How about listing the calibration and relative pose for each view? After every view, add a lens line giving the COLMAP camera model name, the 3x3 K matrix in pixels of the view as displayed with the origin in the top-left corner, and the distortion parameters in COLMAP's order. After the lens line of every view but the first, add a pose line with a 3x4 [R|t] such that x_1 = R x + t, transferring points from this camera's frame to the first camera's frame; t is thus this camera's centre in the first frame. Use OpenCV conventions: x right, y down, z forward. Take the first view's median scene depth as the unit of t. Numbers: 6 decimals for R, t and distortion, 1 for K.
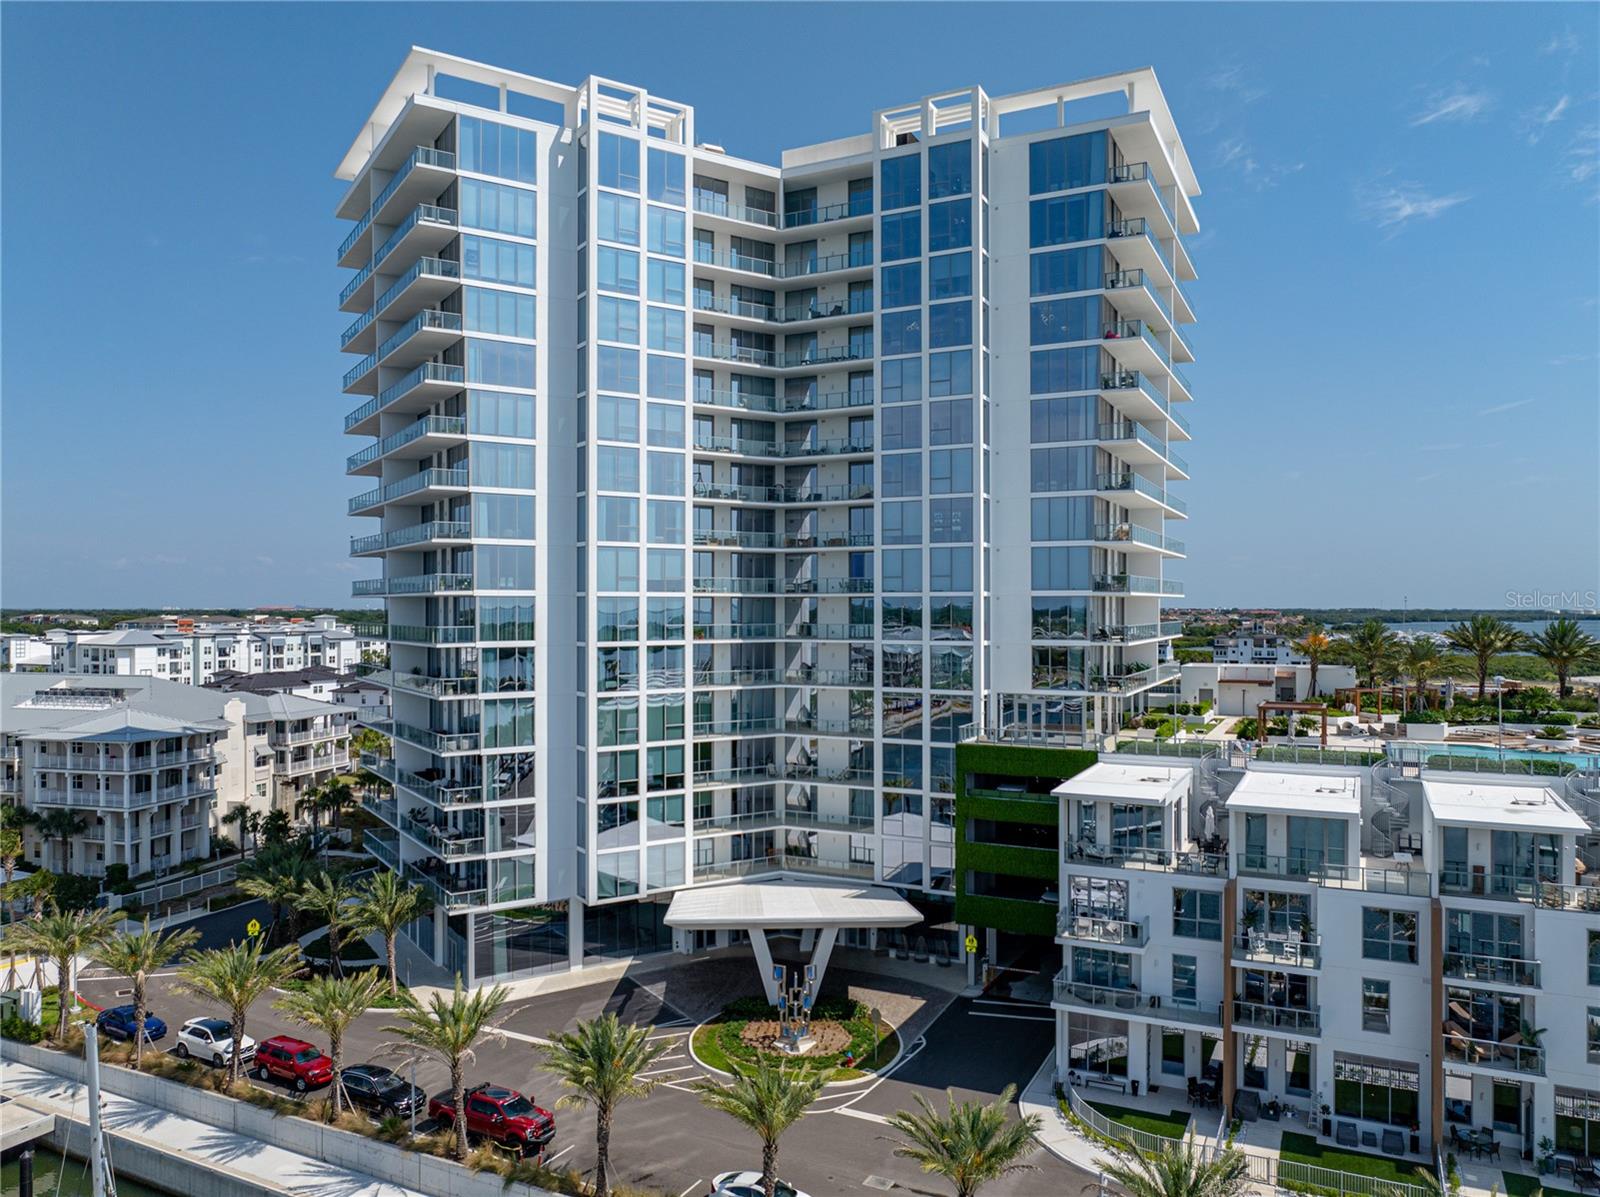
lens RADIAL K [[1134.7, 0, 800.0], [0, 1134.7, 598.5], [0, 0, 1]] dist [-0.046510, 0.031099]
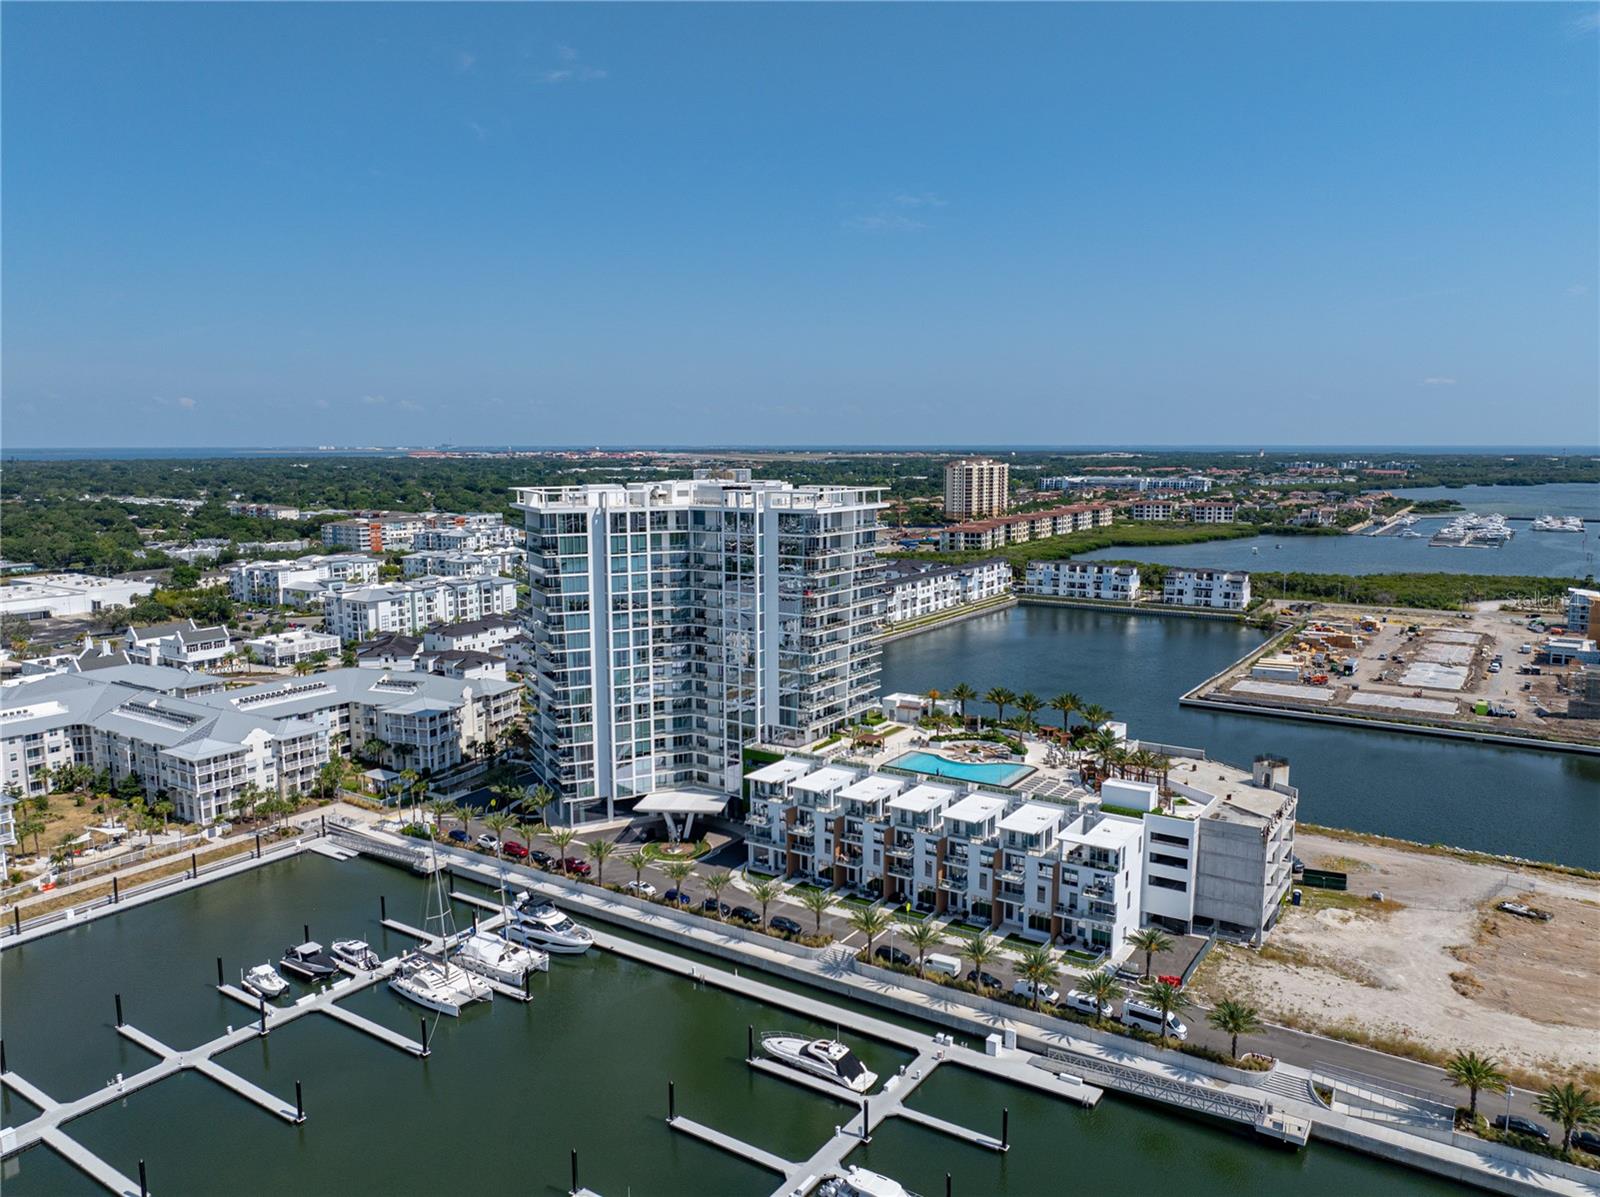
lens RADIAL K [[1134.7, 0, 800.0], [0, 1134.7, 598.5], [0, 0, 1]] dist [-0.046510, 0.031099]
pose [[0.993149, 0.014115, -0.115996, 0.550777], [0.002342, 0.990073, 0.140535, -0.572021], [0.116828, -0.139844, 0.983257, -1.512636]]
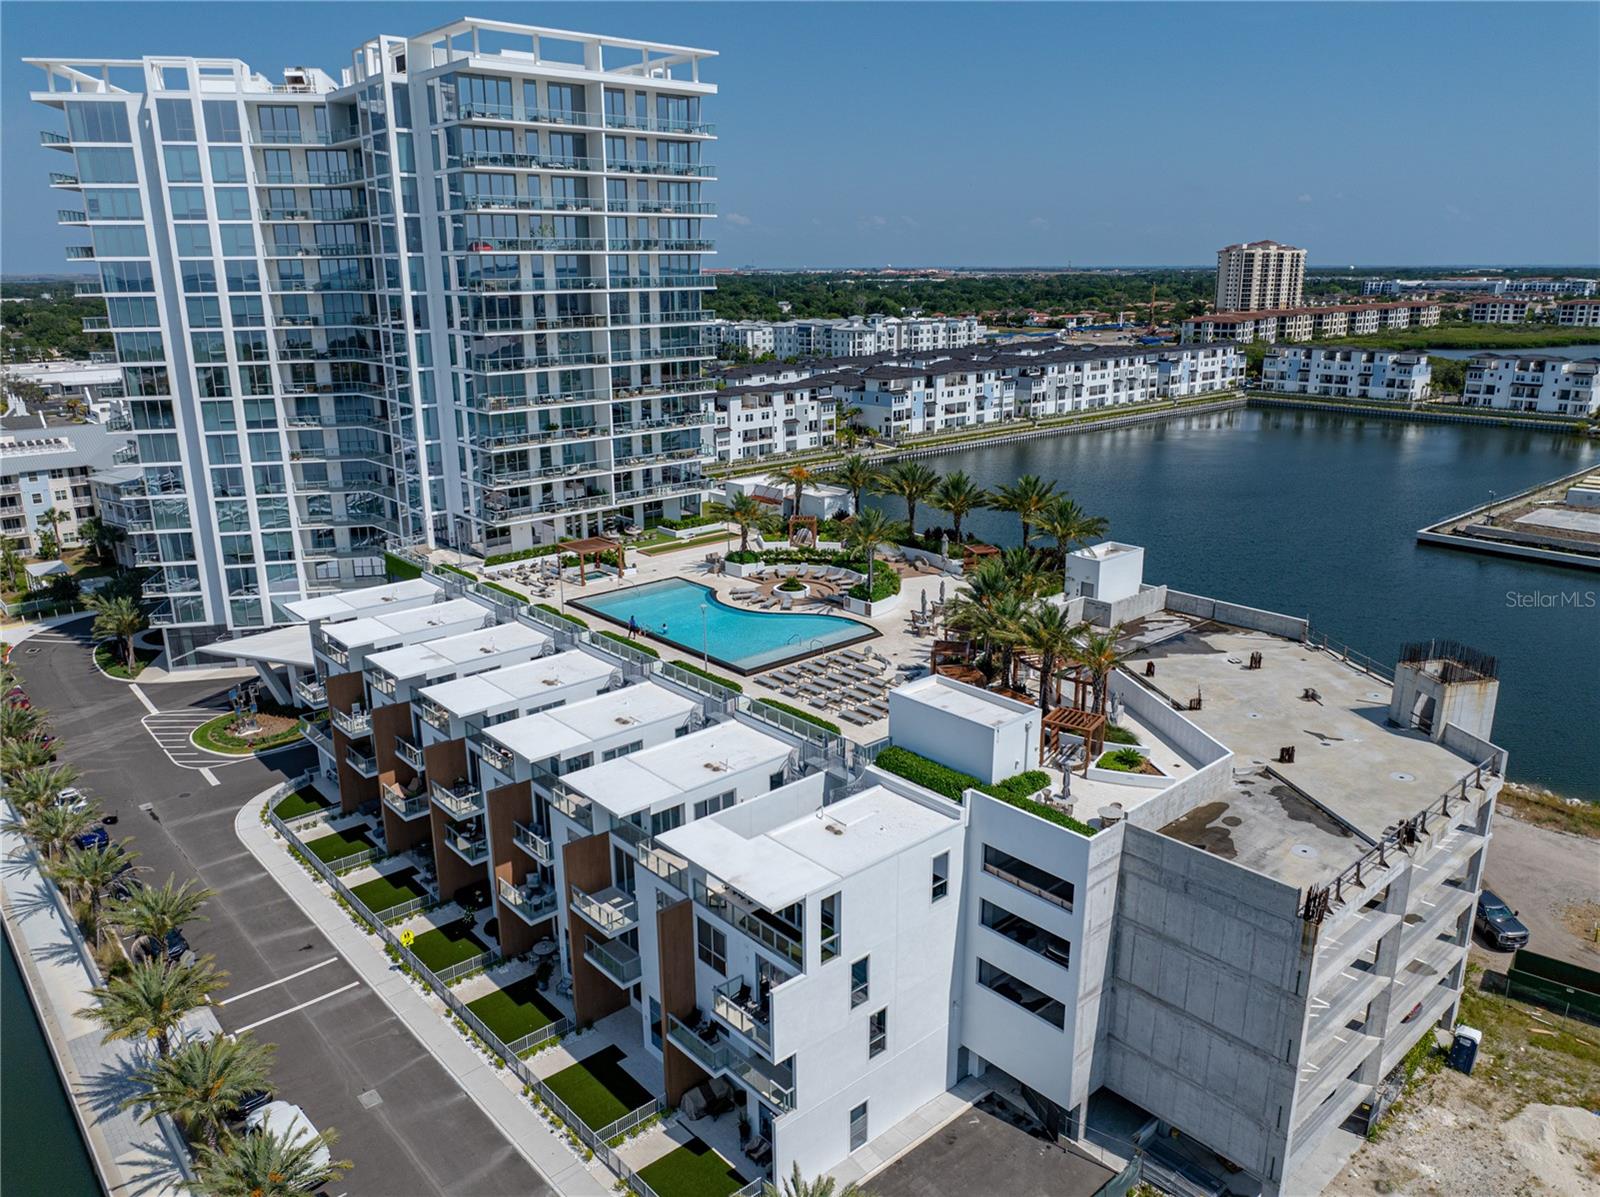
lens RADIAL K [[1141.0, 0, 805.5], [0, 1141.0, 595.4], [0, 0, 1]] dist [-0.017027, 0.002485]
pose [[0.931082, 0.095607, -0.352060, 1.086987], [0.008336, 0.959221, 0.282536, -0.211571], [0.364716, -0.265999, 0.892316, -0.110941]]
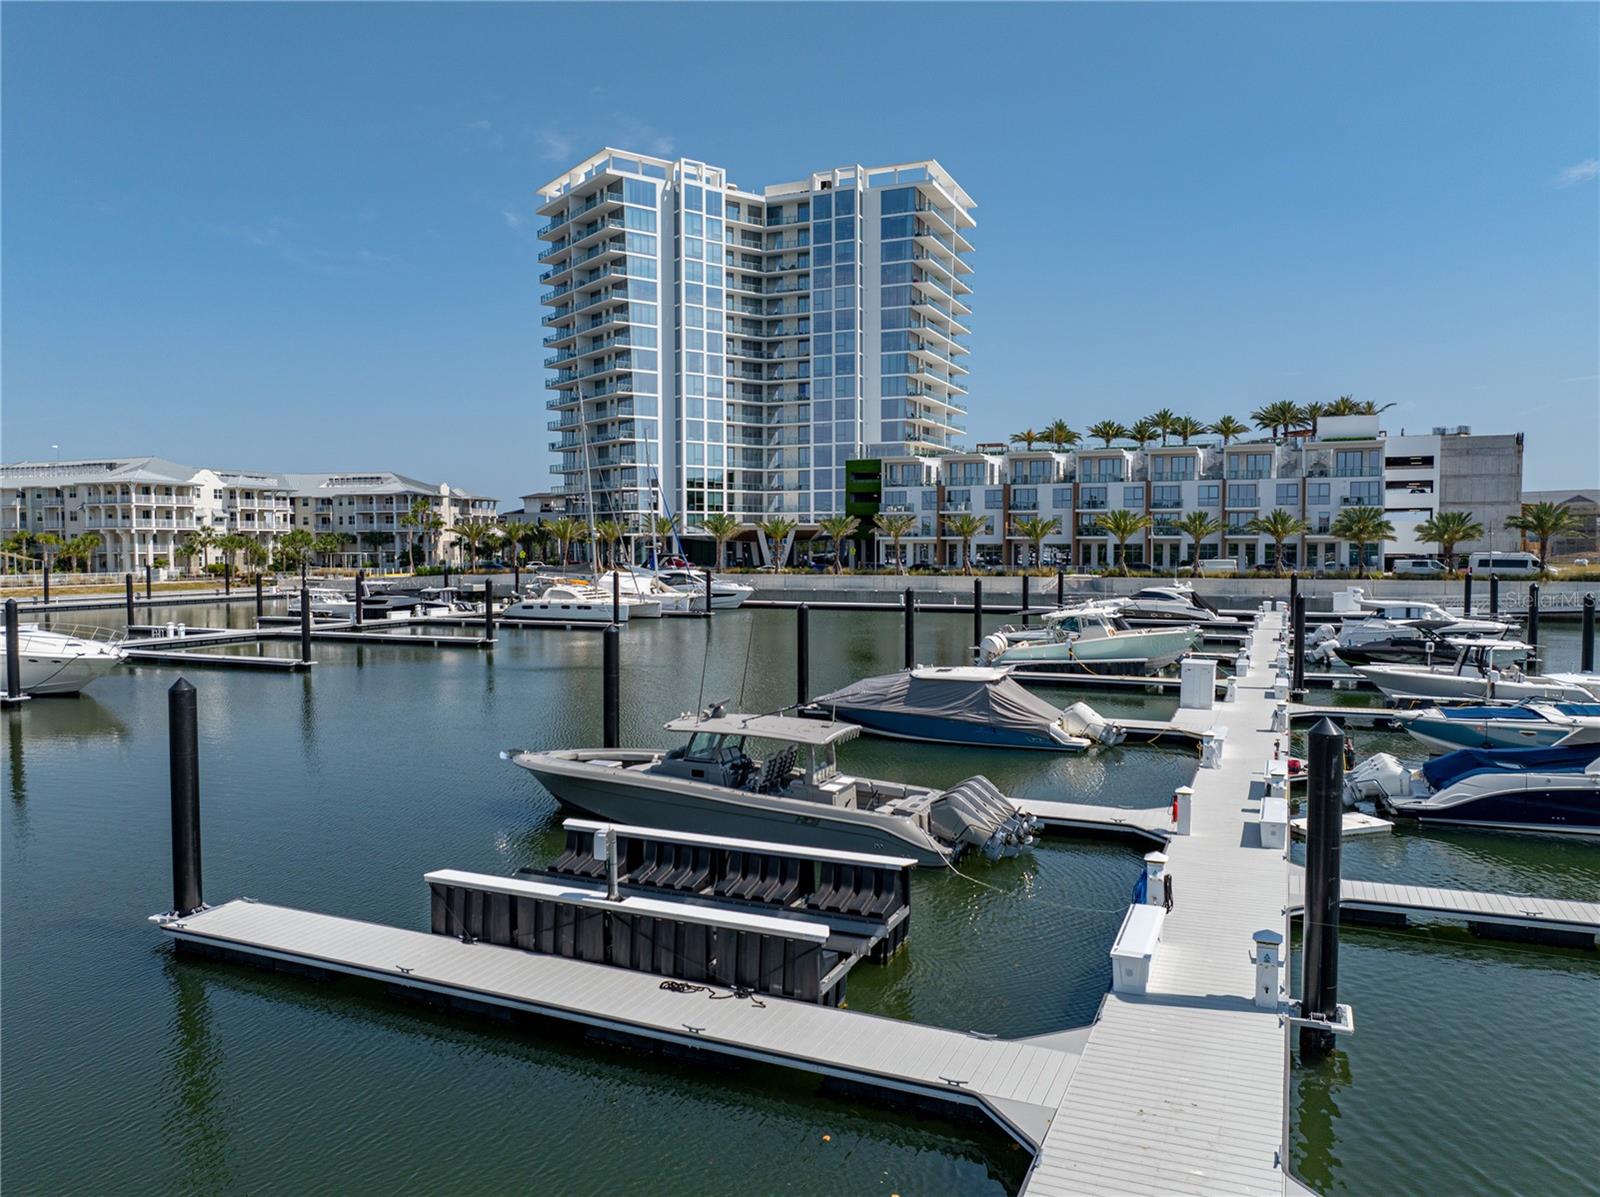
lens RADIAL K [[1134.7, 0, 800.0], [0, 1134.7, 598.5], [0, 0, 1]] dist [-0.046510, 0.031099]
pose [[0.998340, -0.004532, 0.057412, -0.082664], [0.001427, 0.998539, 0.054017, 0.266823], [-0.057573, -0.053845, 0.996888, -1.217928]]
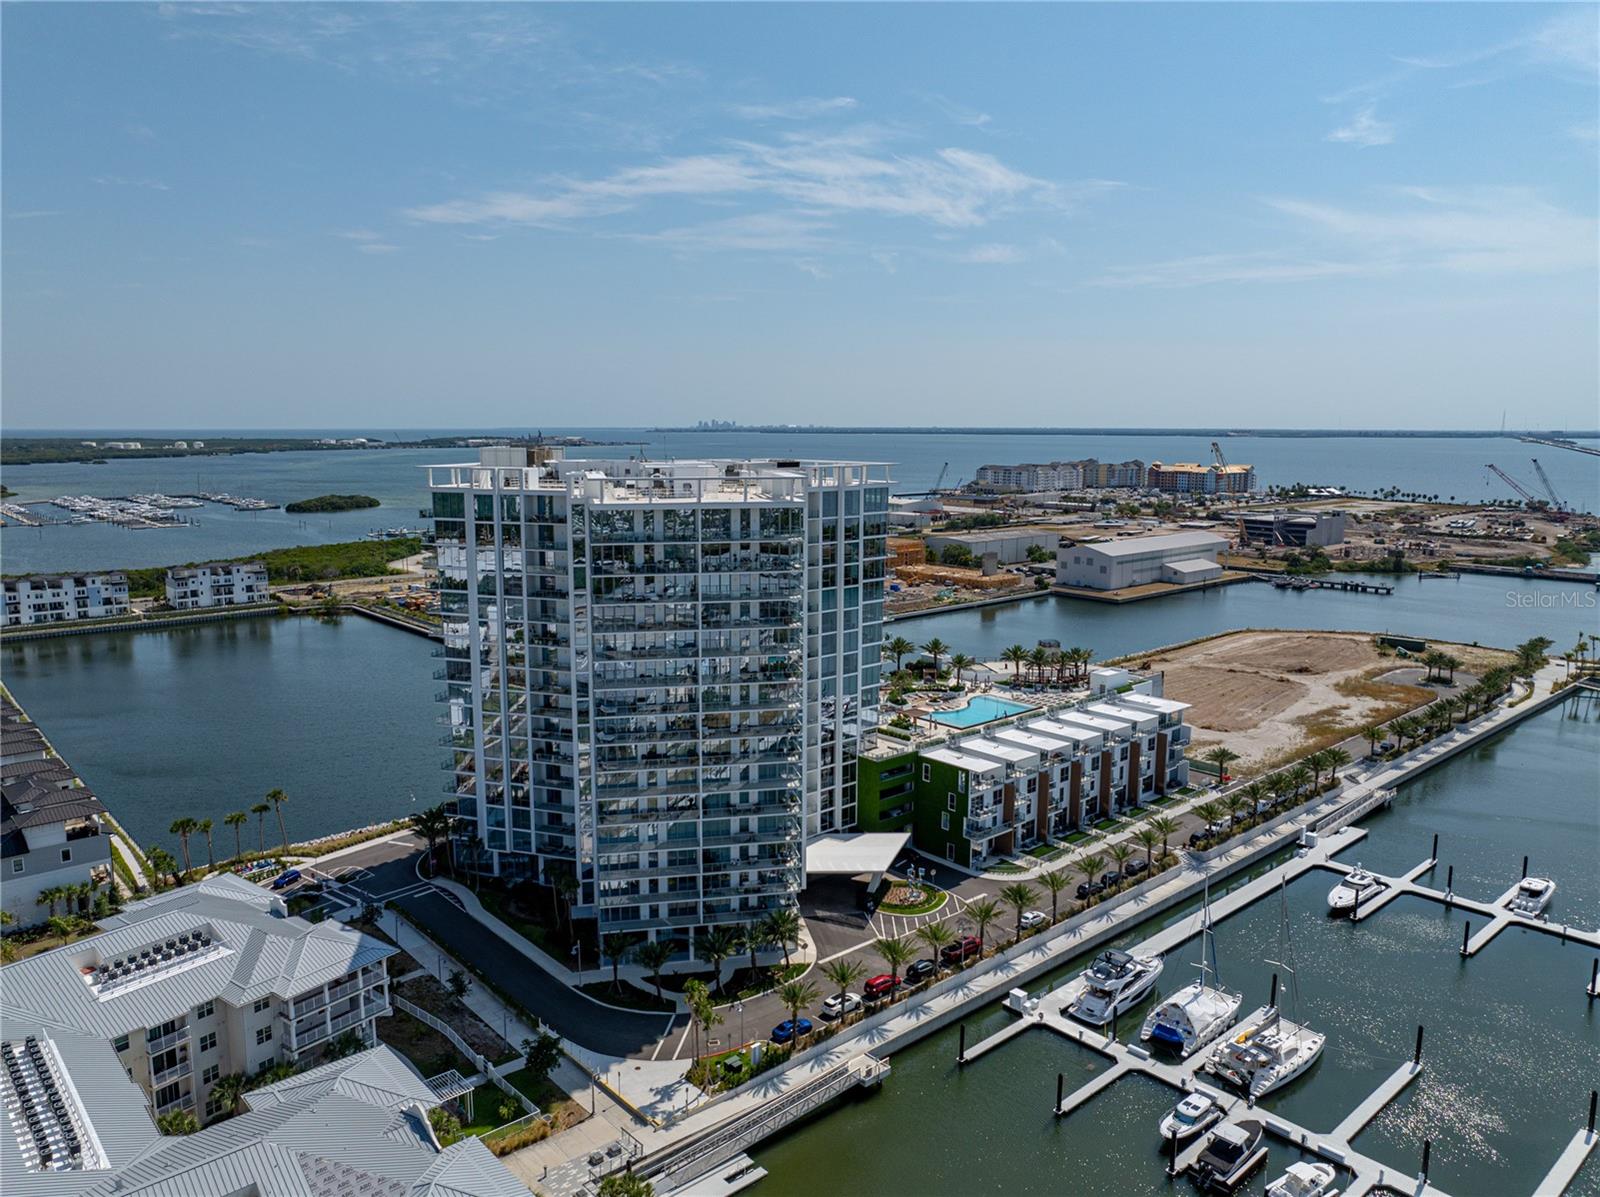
lens RADIAL K [[1134.7, 0, 800.0], [0, 1134.7, 598.5], [0, 0, 1]] dist [-0.046510, 0.031099]
pose [[0.367412, -0.137763, 0.919799, -1.913784], [-0.008075, 0.988459, 0.151272, -0.524862], [-0.930023, -0.063006, 0.362059, 0.306094]]
